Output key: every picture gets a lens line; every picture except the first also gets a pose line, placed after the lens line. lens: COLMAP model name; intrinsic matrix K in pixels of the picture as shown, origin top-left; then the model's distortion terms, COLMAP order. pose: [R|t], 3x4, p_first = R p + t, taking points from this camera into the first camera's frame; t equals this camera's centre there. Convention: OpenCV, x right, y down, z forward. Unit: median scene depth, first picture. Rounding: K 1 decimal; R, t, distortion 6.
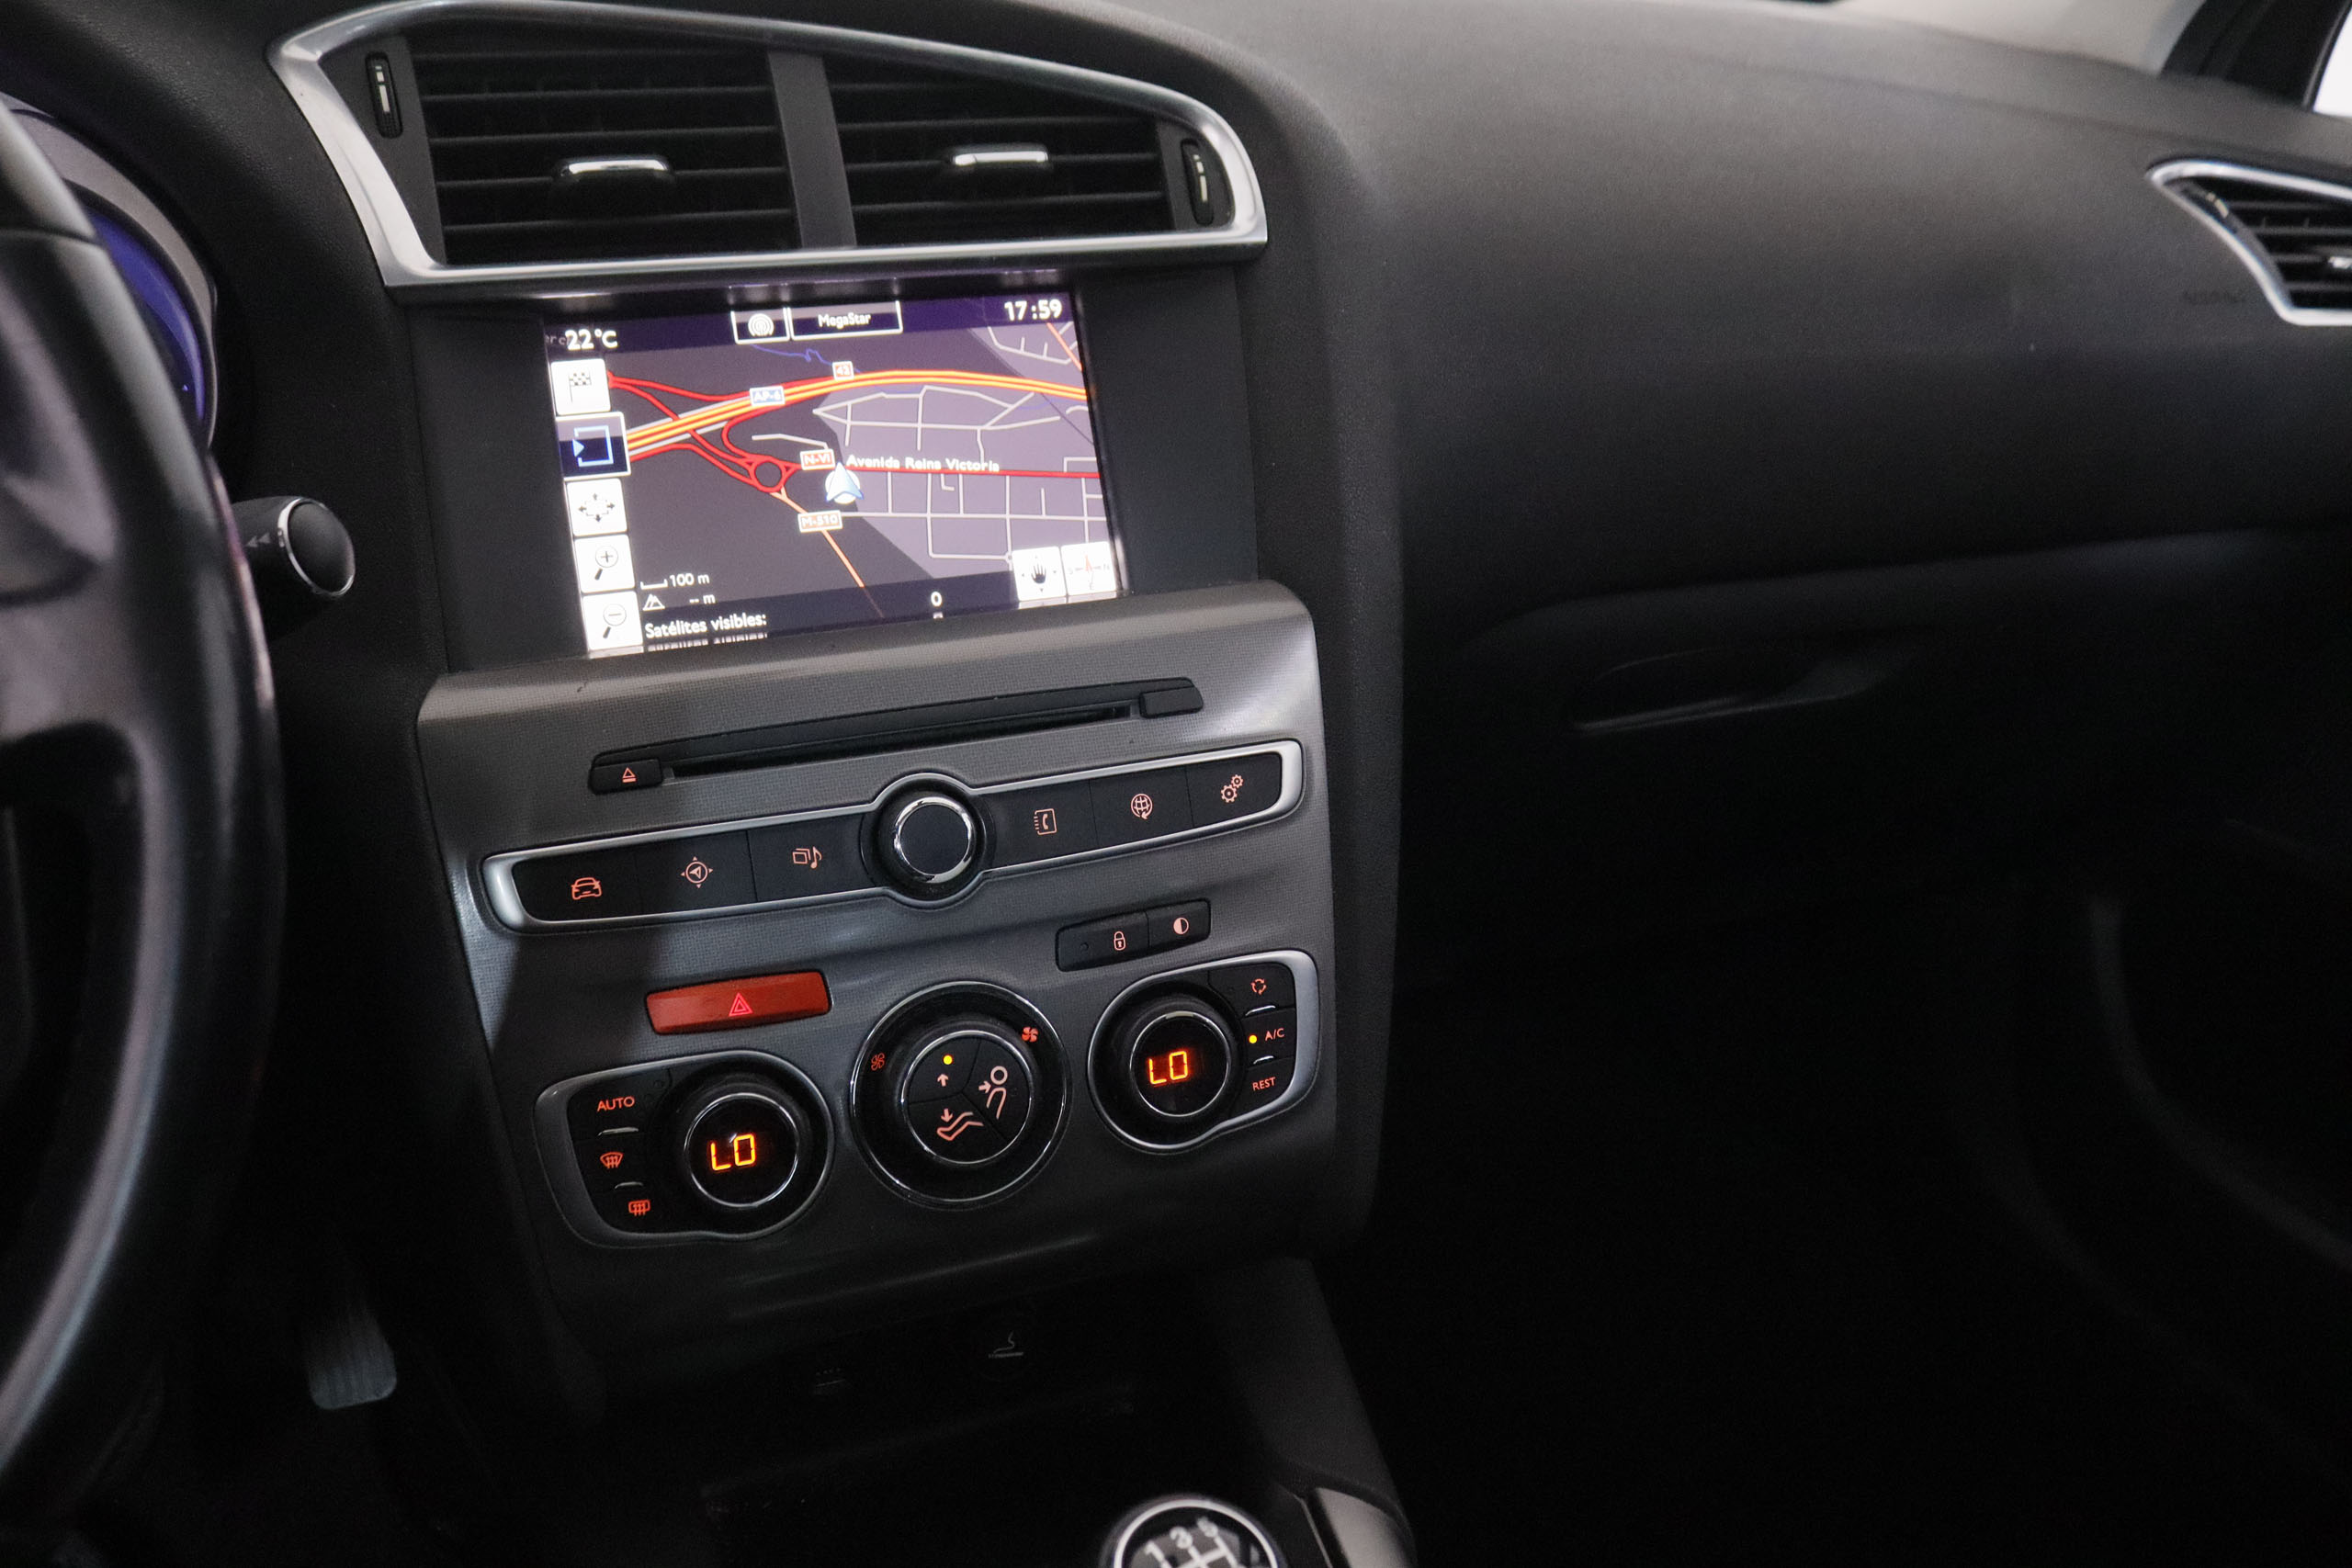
lens RADIAL K [[1985.1, 0, 1174.6], [0, 1985.1, 775.9], [0, 0, 1]] dist [-0.130719, 0.040766]
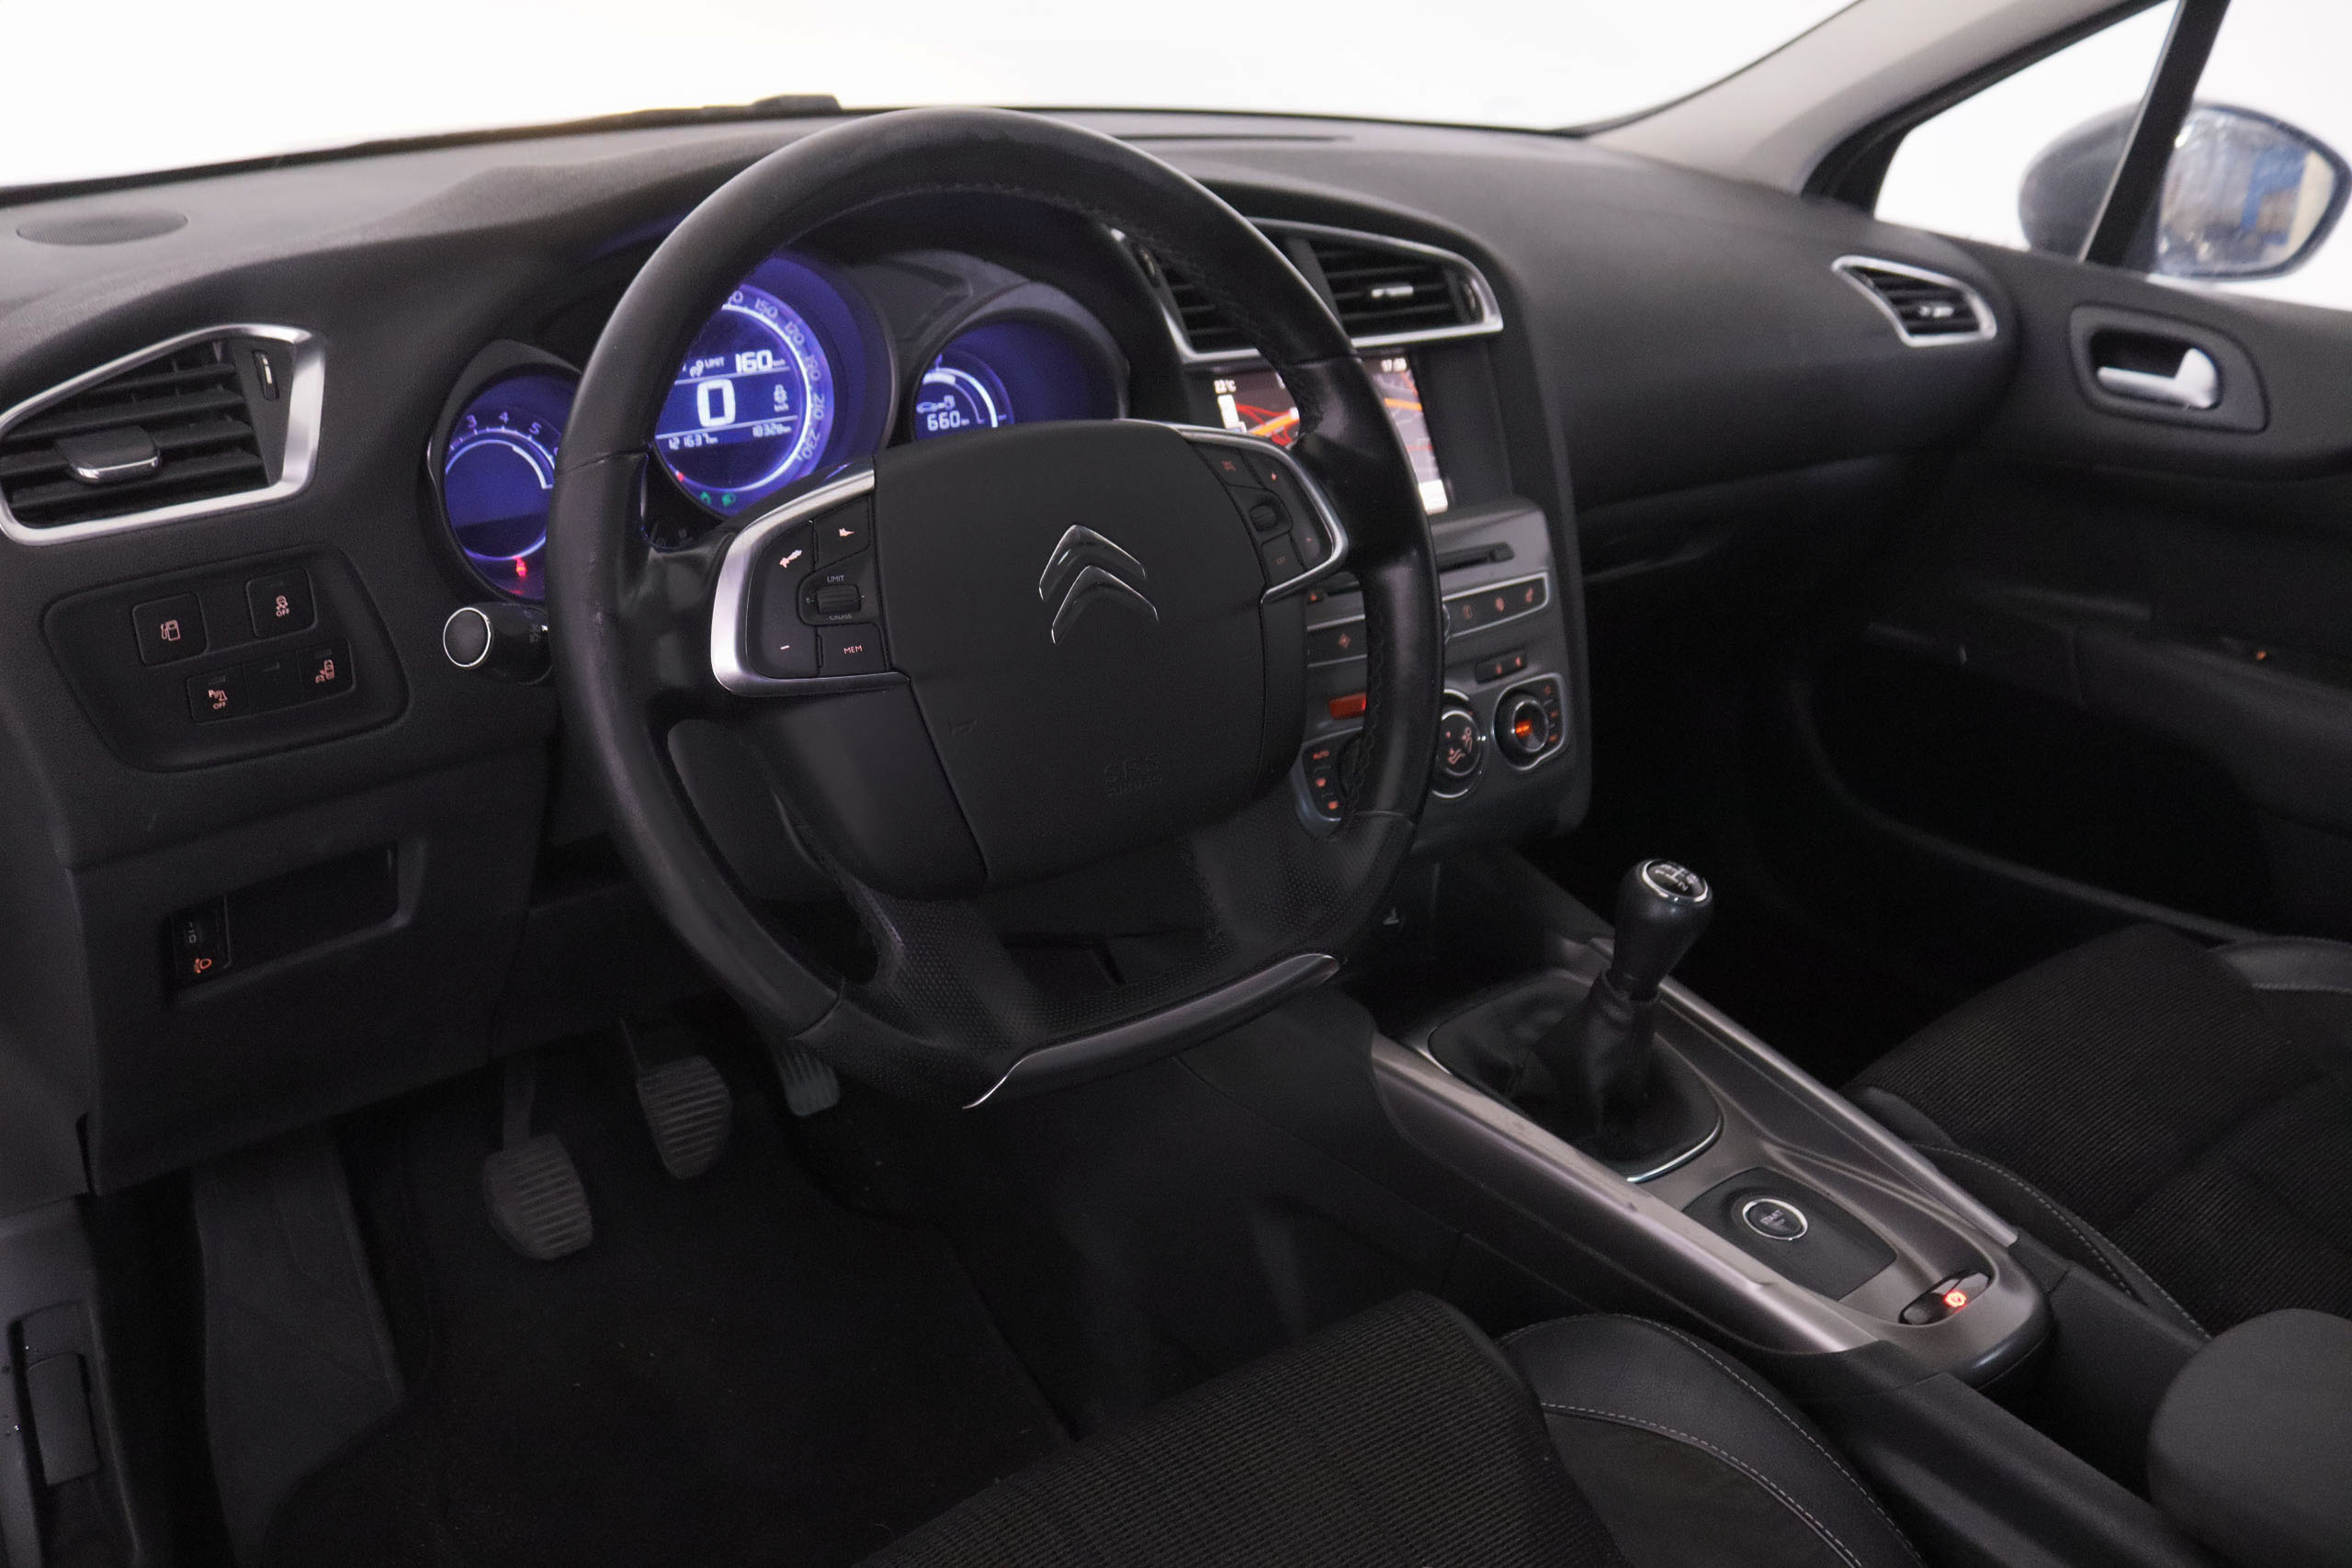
lens RADIAL K [[1914.6, 0, 1179.8], [0, 1914.6, 797.8], [0, 0, 1]] dist [-0.136127, -0.000662]
pose [[0.961340, -0.097090, 0.257679, -0.851368], [0.093052, 0.995272, 0.027849, 0.127295], [-0.259164, -0.002795, 0.965829, -0.818785]]
